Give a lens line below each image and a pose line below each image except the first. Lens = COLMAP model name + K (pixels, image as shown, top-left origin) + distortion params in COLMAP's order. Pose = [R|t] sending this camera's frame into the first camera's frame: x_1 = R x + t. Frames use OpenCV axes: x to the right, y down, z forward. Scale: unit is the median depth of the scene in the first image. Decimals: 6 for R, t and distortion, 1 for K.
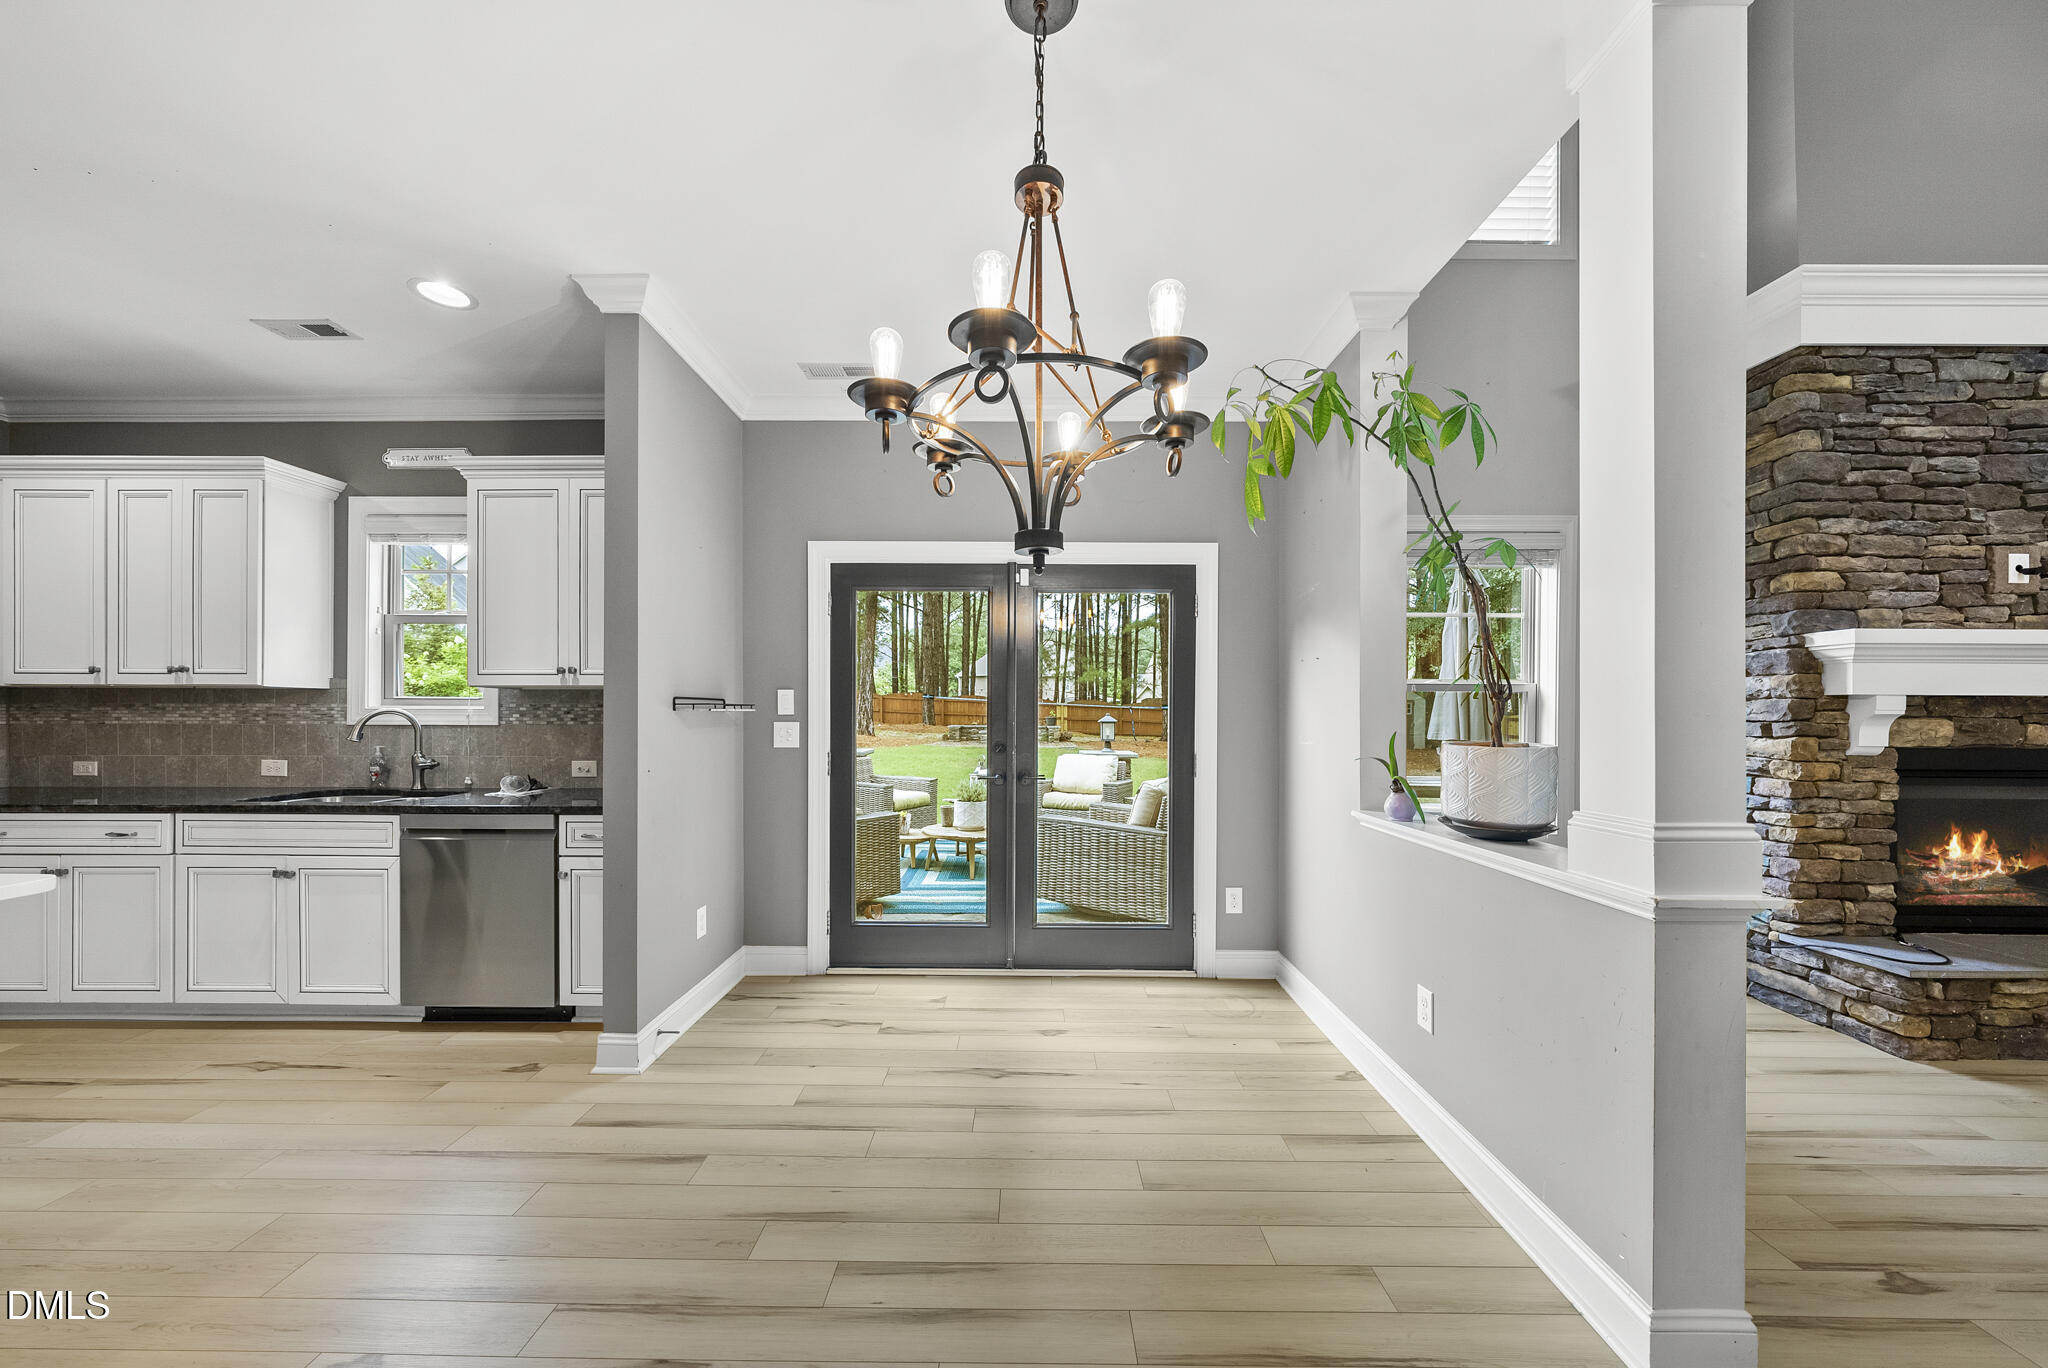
lens RADIAL K [[707.6, 0, 1022.1], [0, 707.6, 714.9], [0, 0, 1]] dist [-0.001337, 0.000042]
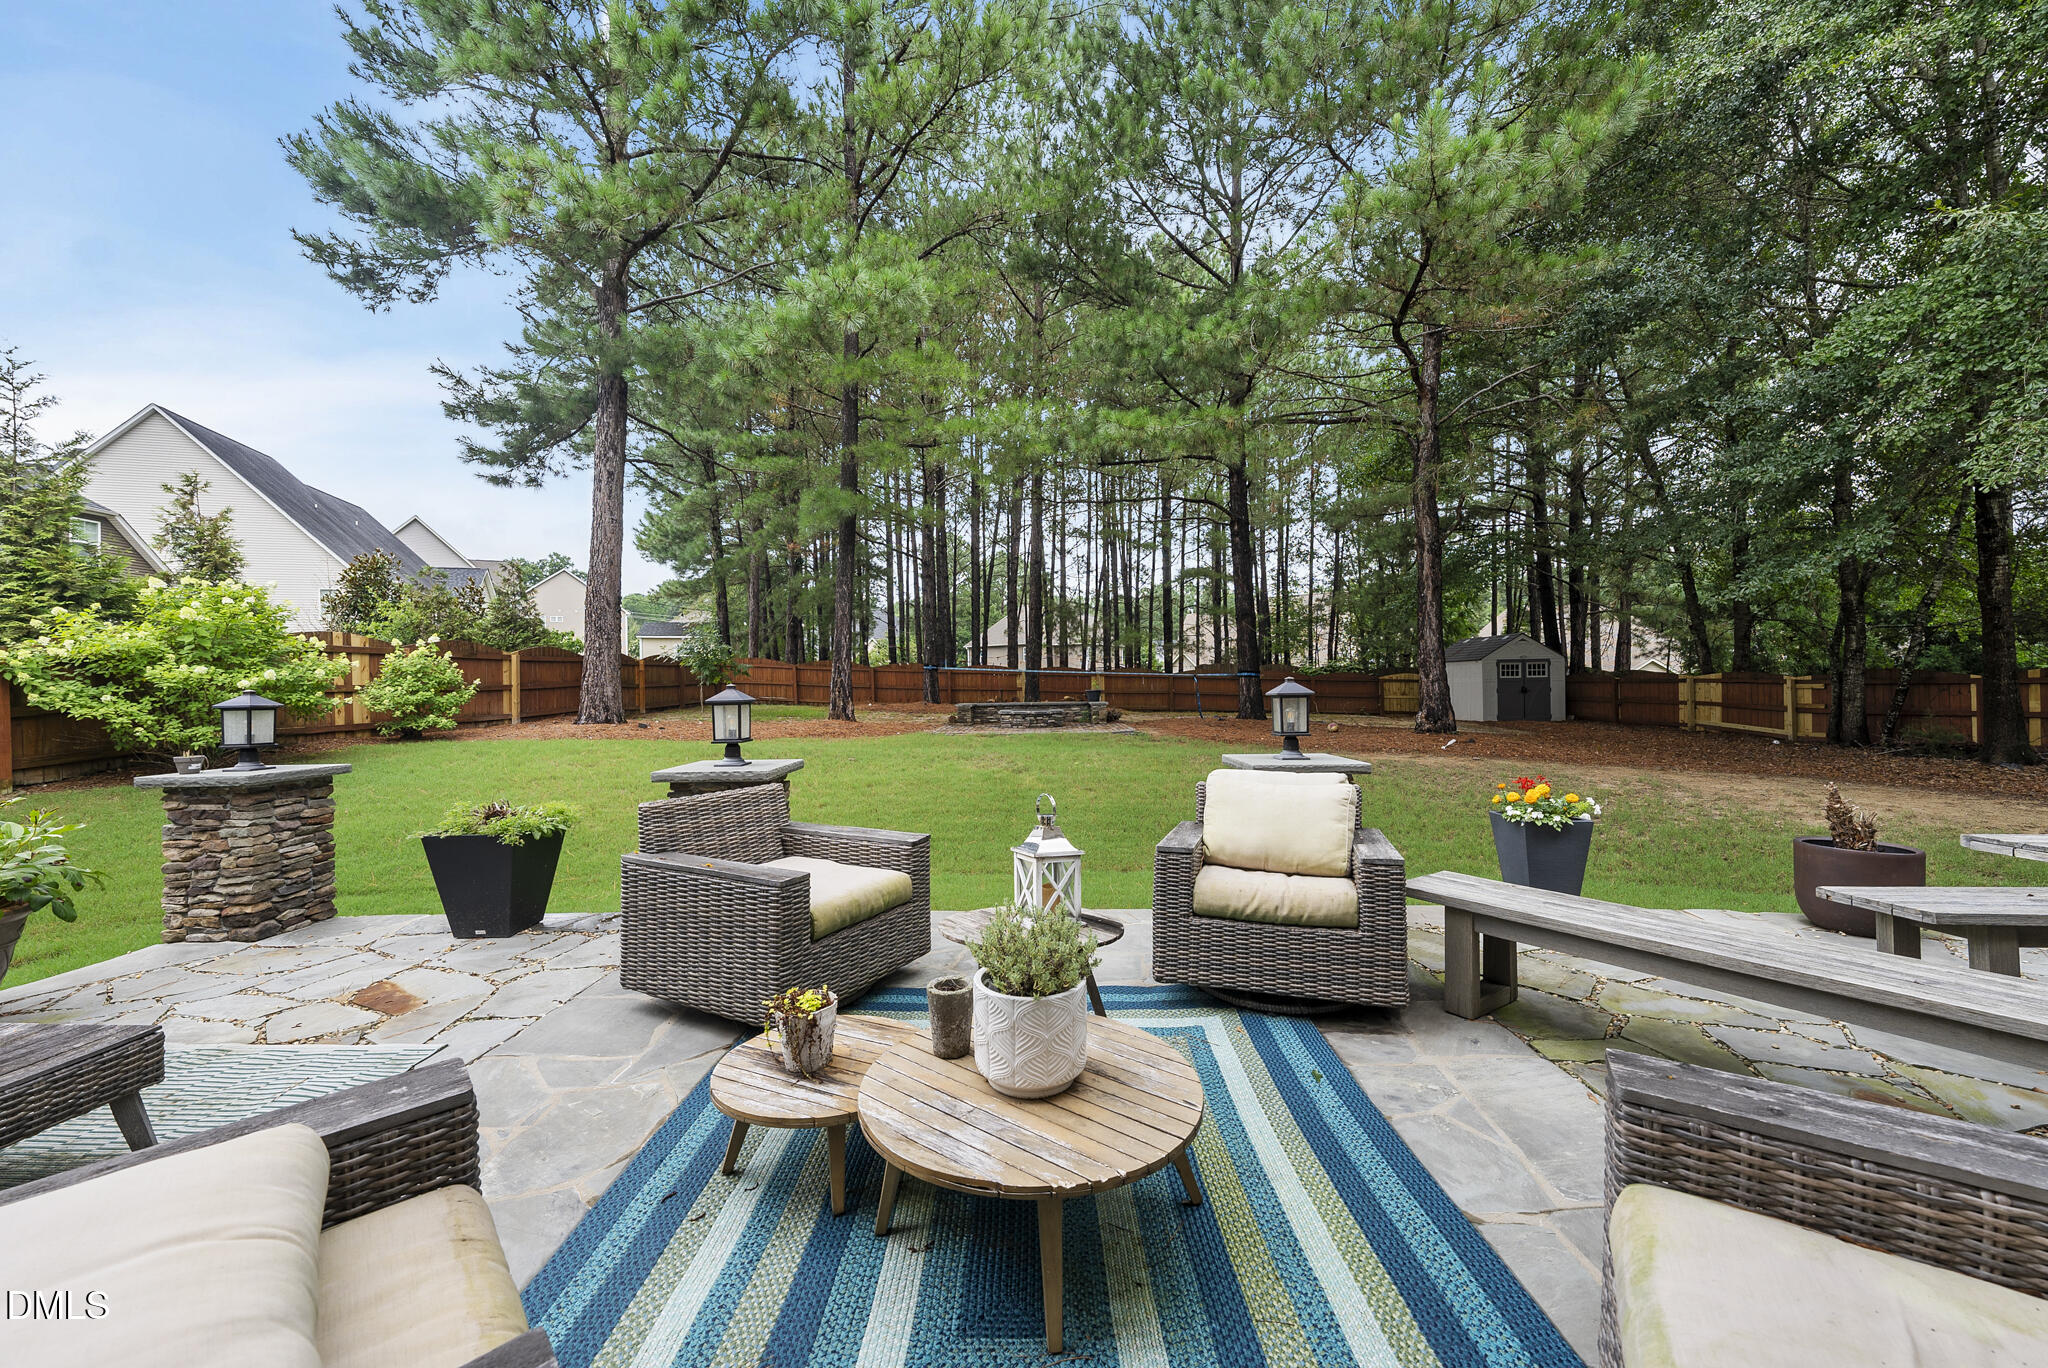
lens RADIAL K [[771.2, 0, 1030.8], [0, 771.2, 685.8], [0, 0, 1]] dist [0.000339, 0.000108]
pose [[0.999750, -0.020597, -0.008708, -0.130719], [0.020558, 0.999779, -0.004474, 0.007520], [0.008798, 0.004294, 0.999952, 1.336440]]
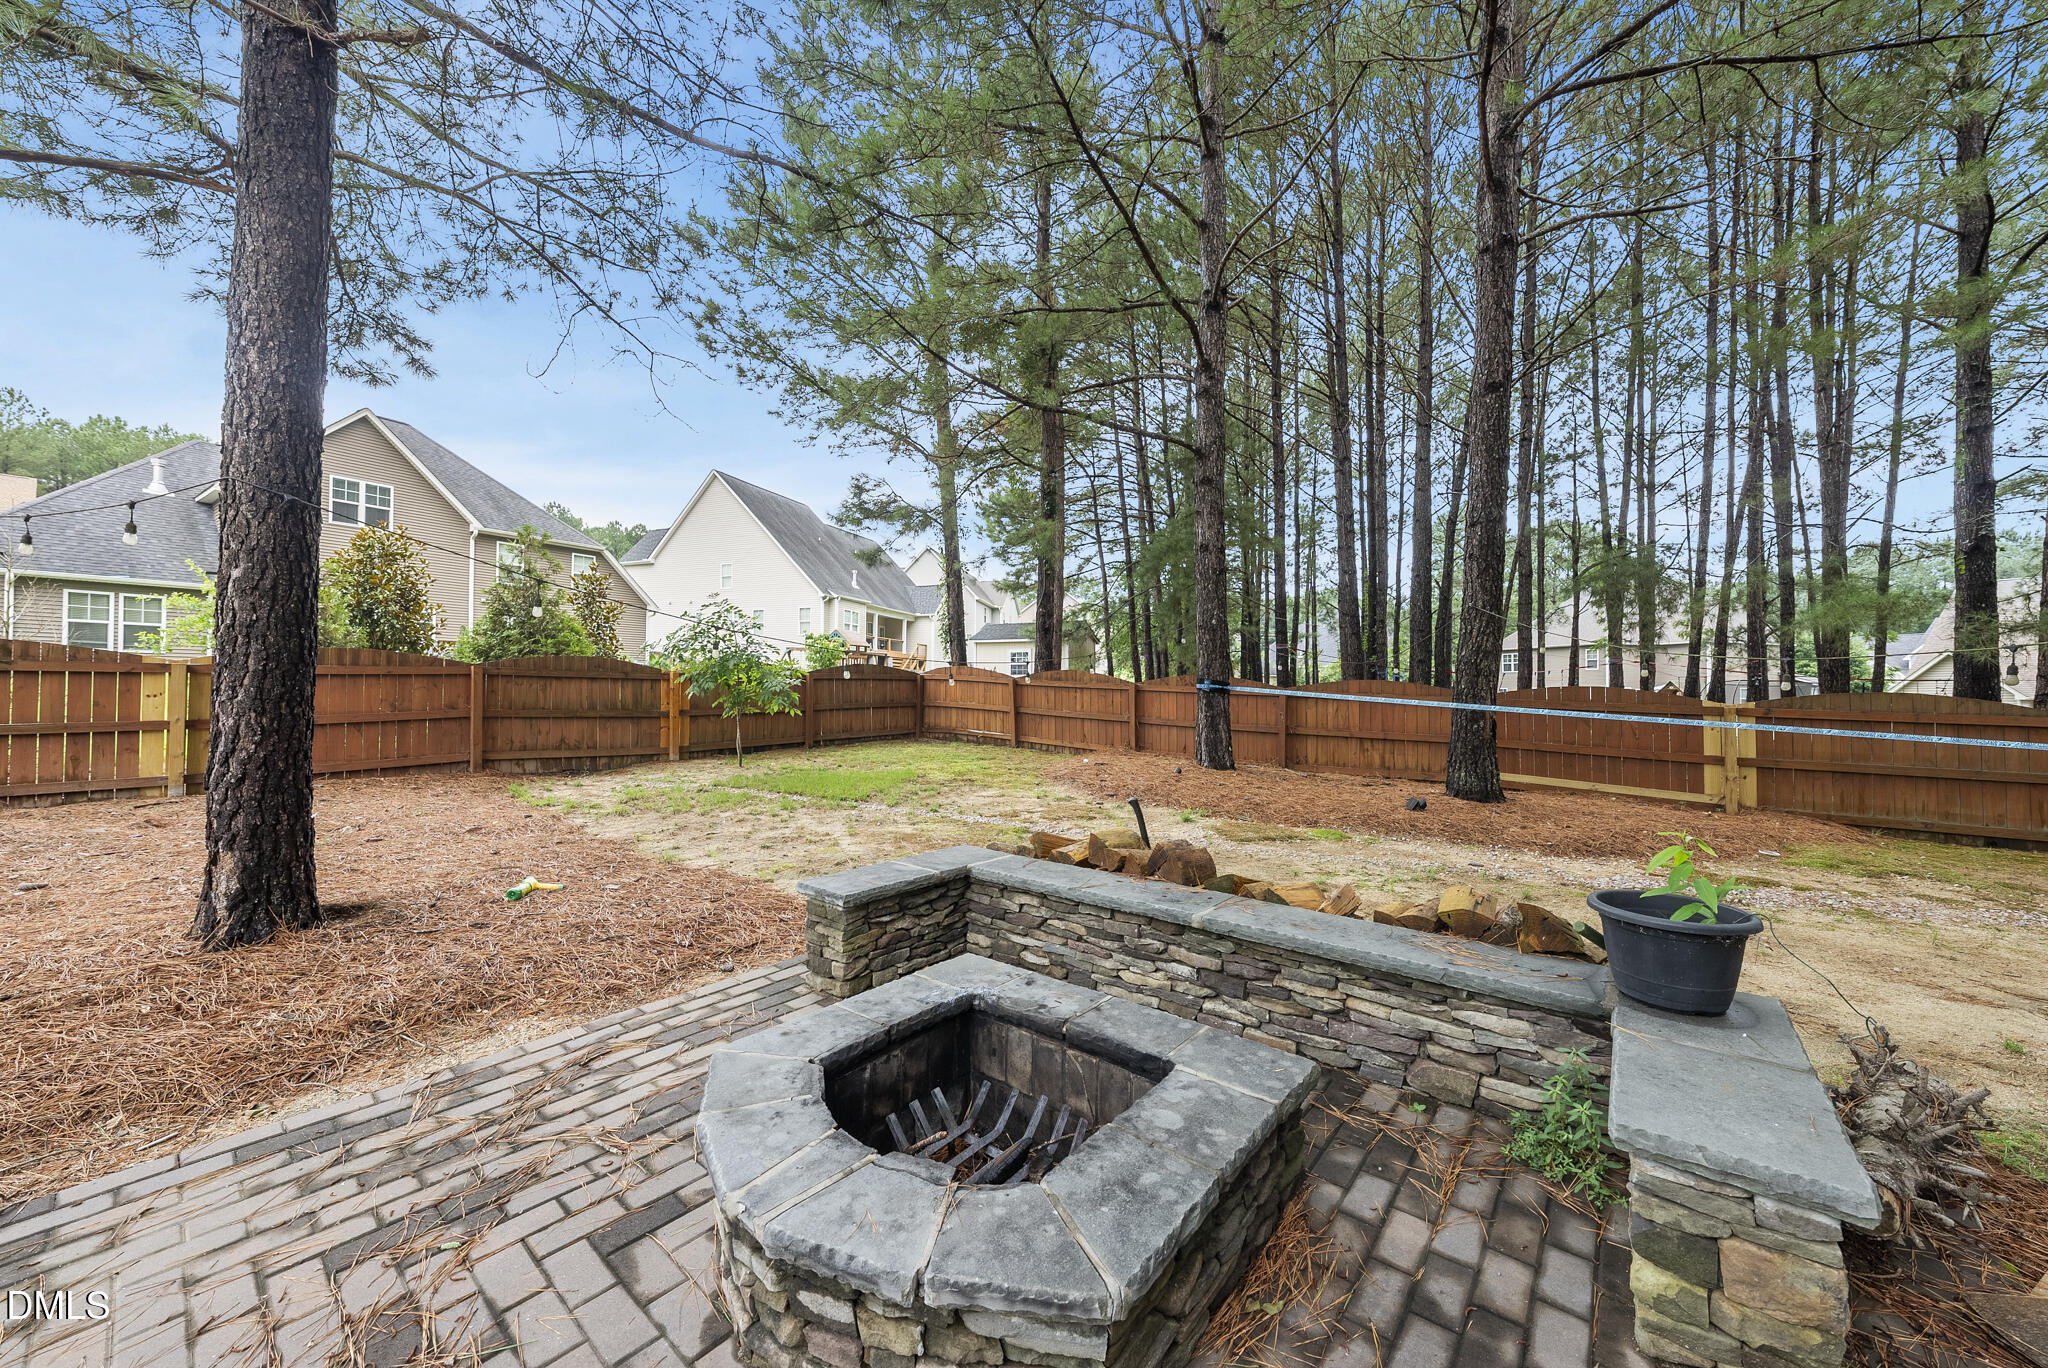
lens RADIAL K [[734.2, 0, 1035.9], [0, 734.2, 685.0], [0, 0, 1]] dist [0.000895, 0.000217]
pose [[0.777128, -0.009978, -0.629263, 0.260649], [-0.004535, 0.999760, -0.021452, -0.170420], [0.629326, 0.019524, 0.776896, 6.257895]]
